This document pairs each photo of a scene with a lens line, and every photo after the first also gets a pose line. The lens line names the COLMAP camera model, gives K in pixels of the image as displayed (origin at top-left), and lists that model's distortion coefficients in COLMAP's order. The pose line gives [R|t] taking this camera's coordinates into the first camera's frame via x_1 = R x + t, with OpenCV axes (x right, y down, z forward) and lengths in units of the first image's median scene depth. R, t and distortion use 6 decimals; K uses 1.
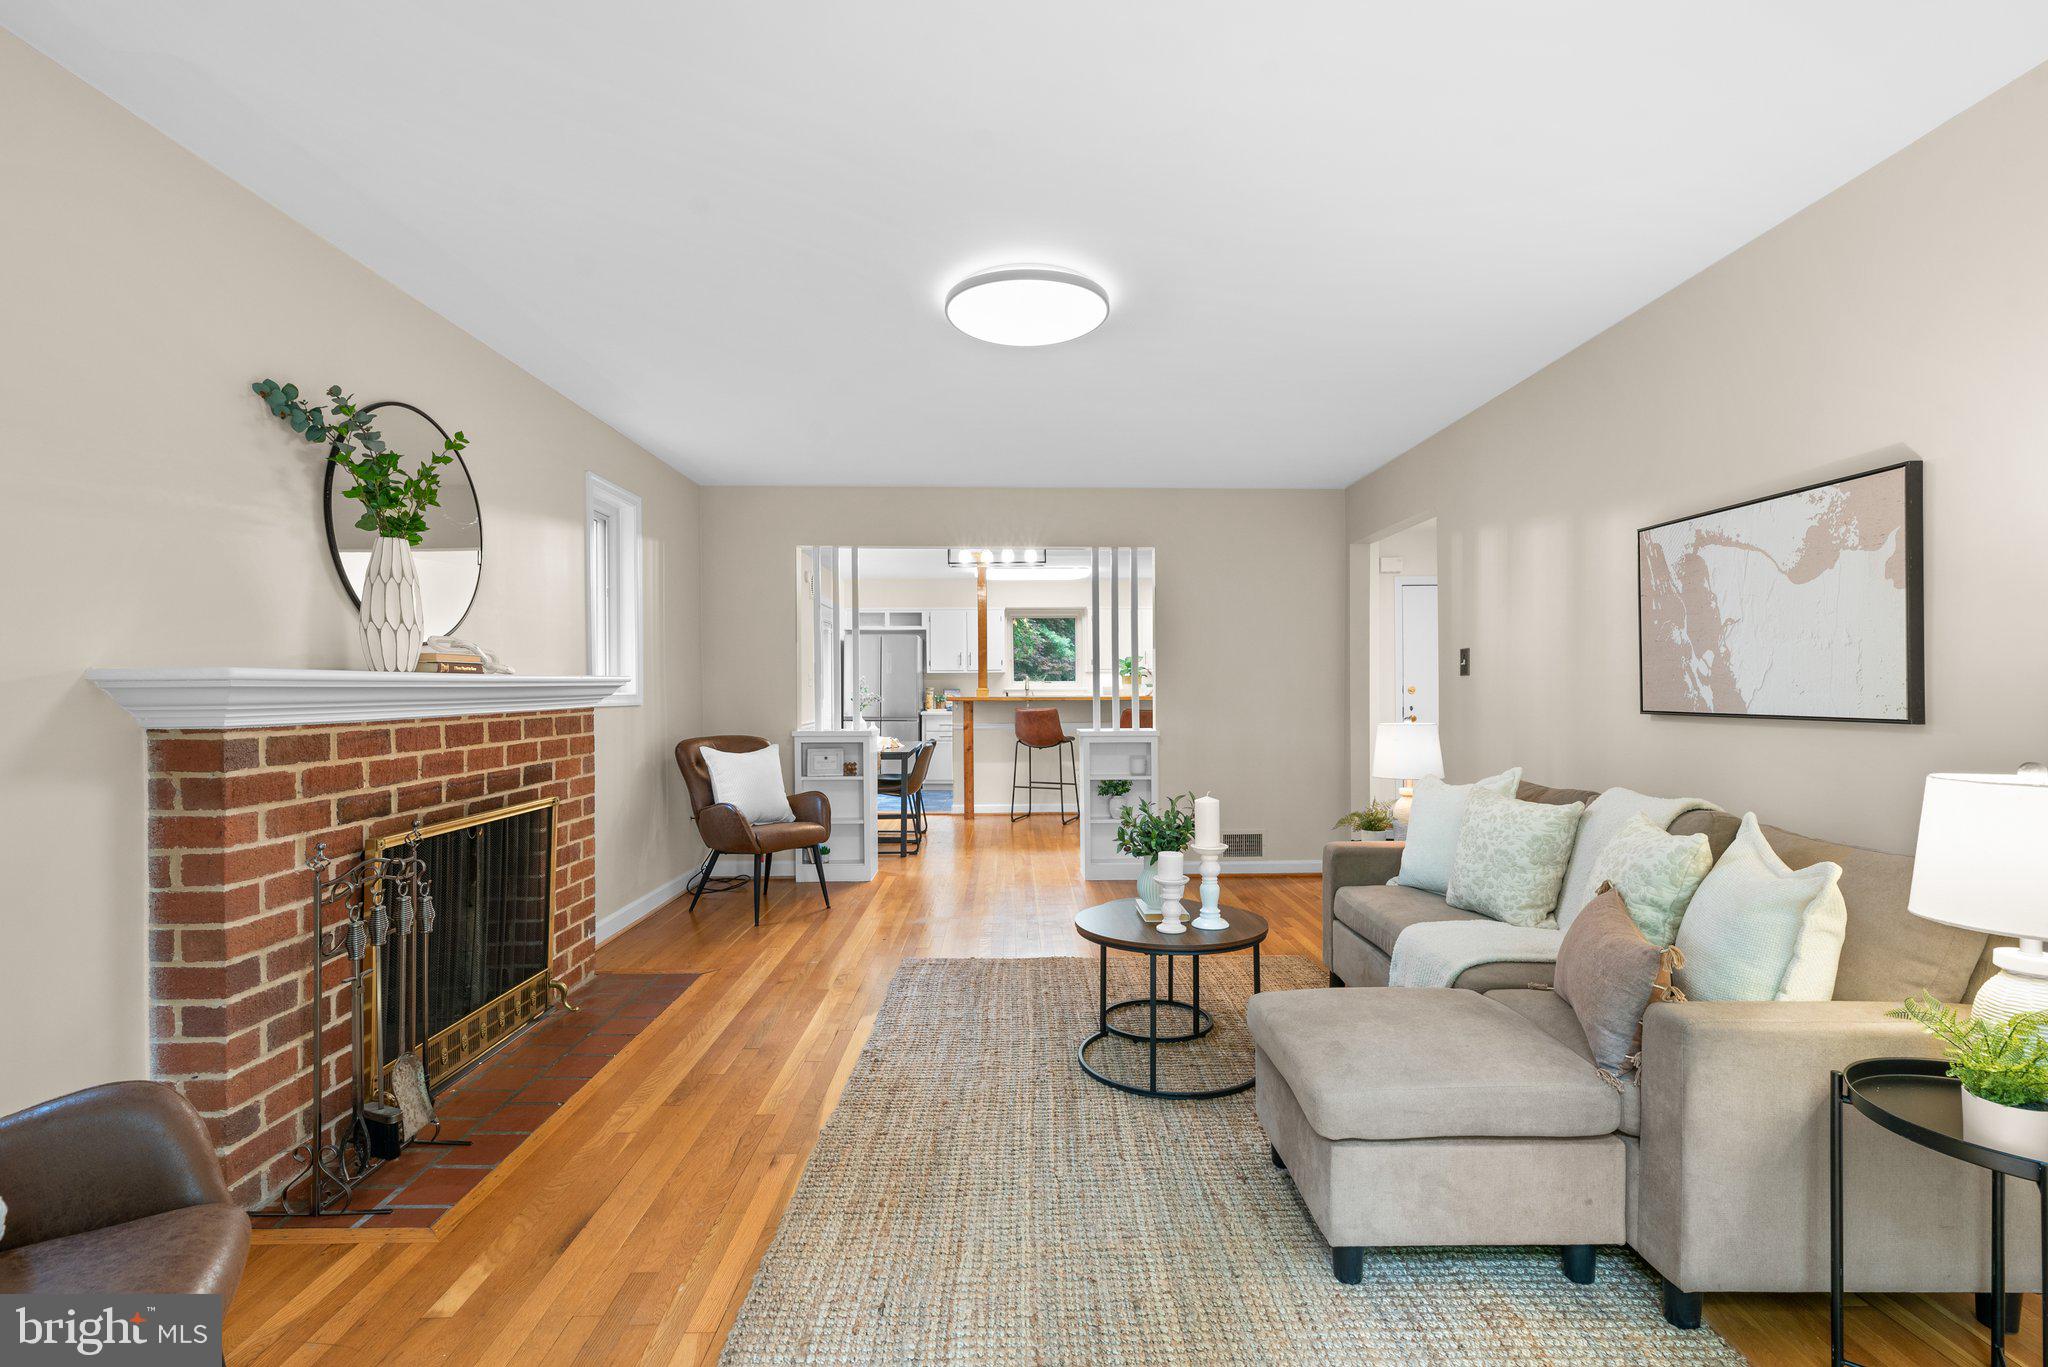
lens RADIAL K [[920.8, 0, 1035.3], [0, 920.8, 693.9], [0, 0, 1]] dist [0.004742, -0.002090]
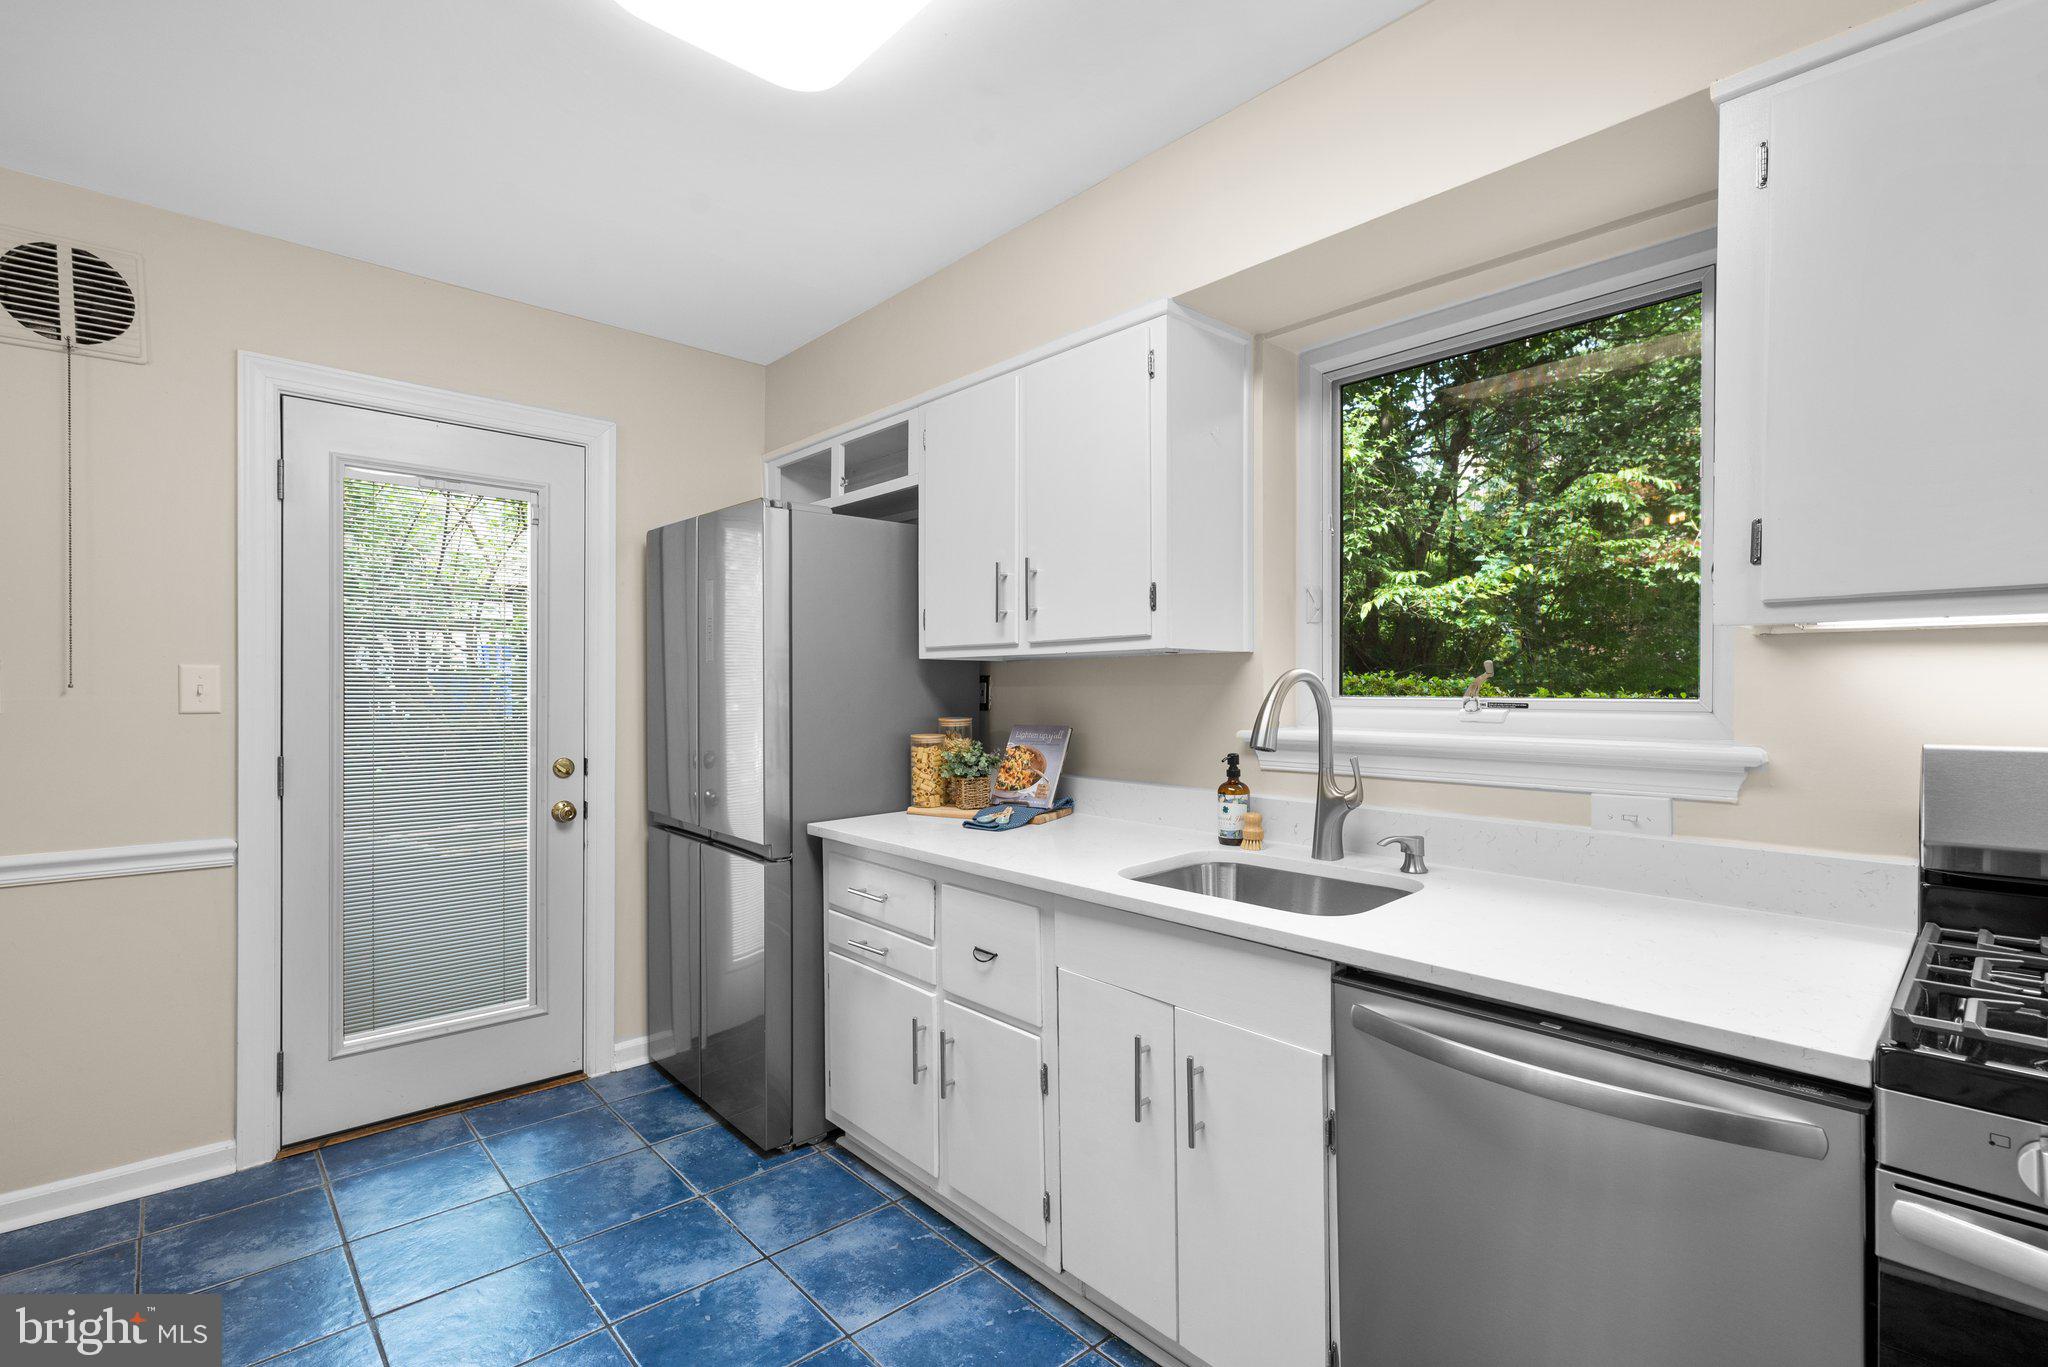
lens RADIAL K [[920.8, 0, 1025.9], [0, 920.8, 699.6], [0, 0, 1]] dist [0.004742, -0.002090]
pose [[0.656586, 0.013442, -0.754131, 0.340693], [-0.011417, 0.999904, 0.007882, -0.051834], [0.754165, 0.003435, 0.656676, 3.229155]]
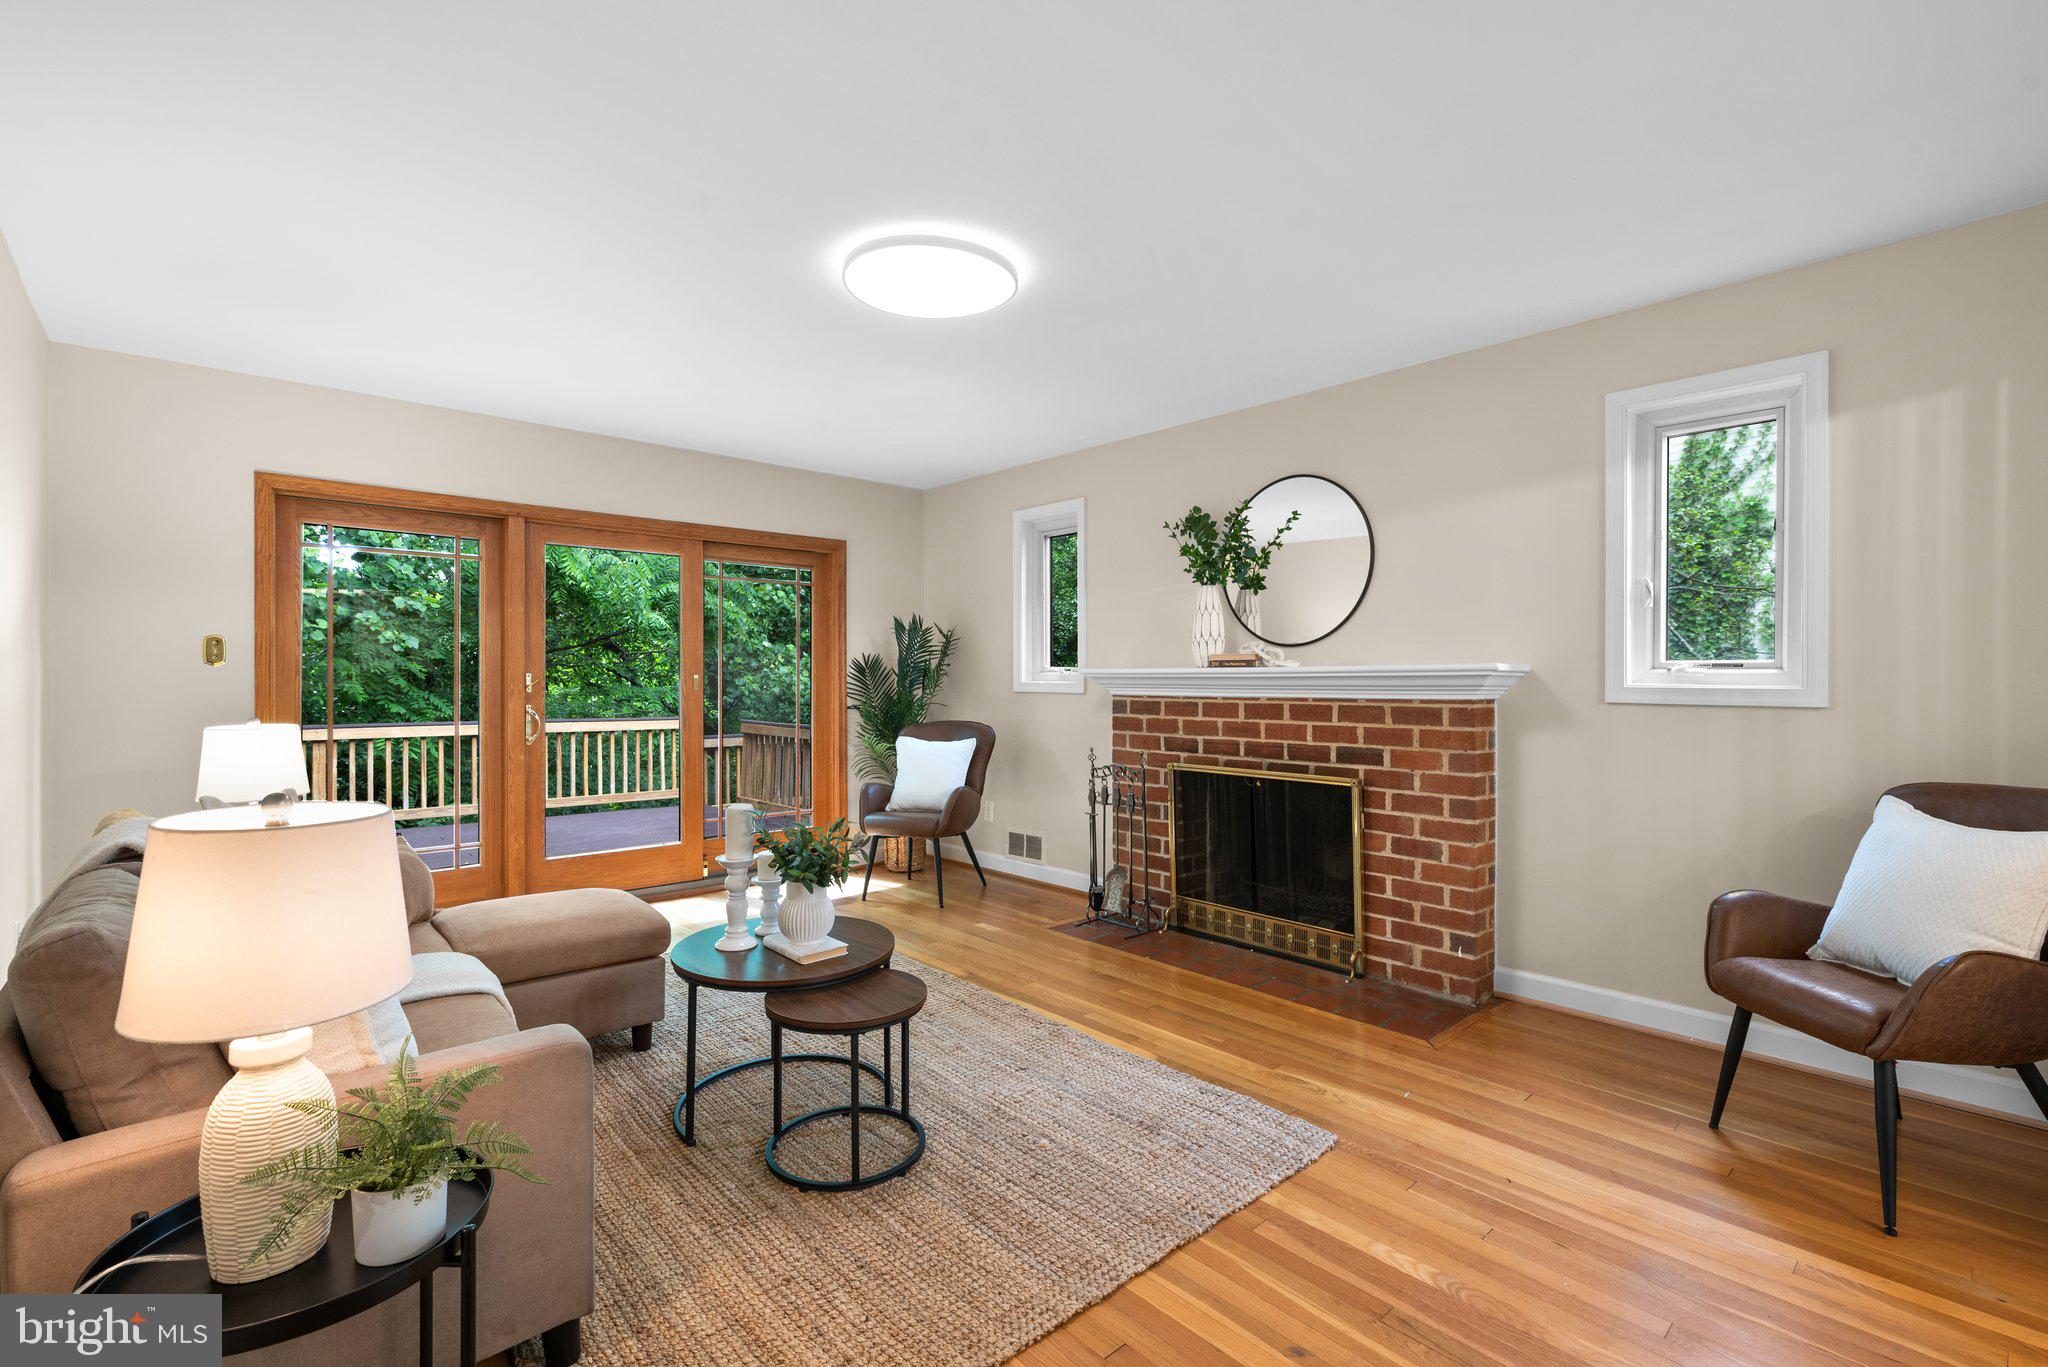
lens RADIAL K [[920.8, 0, 1029.4], [0, 920.8, 674.5], [0, 0, 1]] dist [0.004742, -0.002090]
pose [[-0.755838, 0.003344, -0.654750, 0.550510], [-0.001040, 0.999980, 0.006308, -0.019369], [0.654758, 0.005449, -0.755819, 1.827275]]
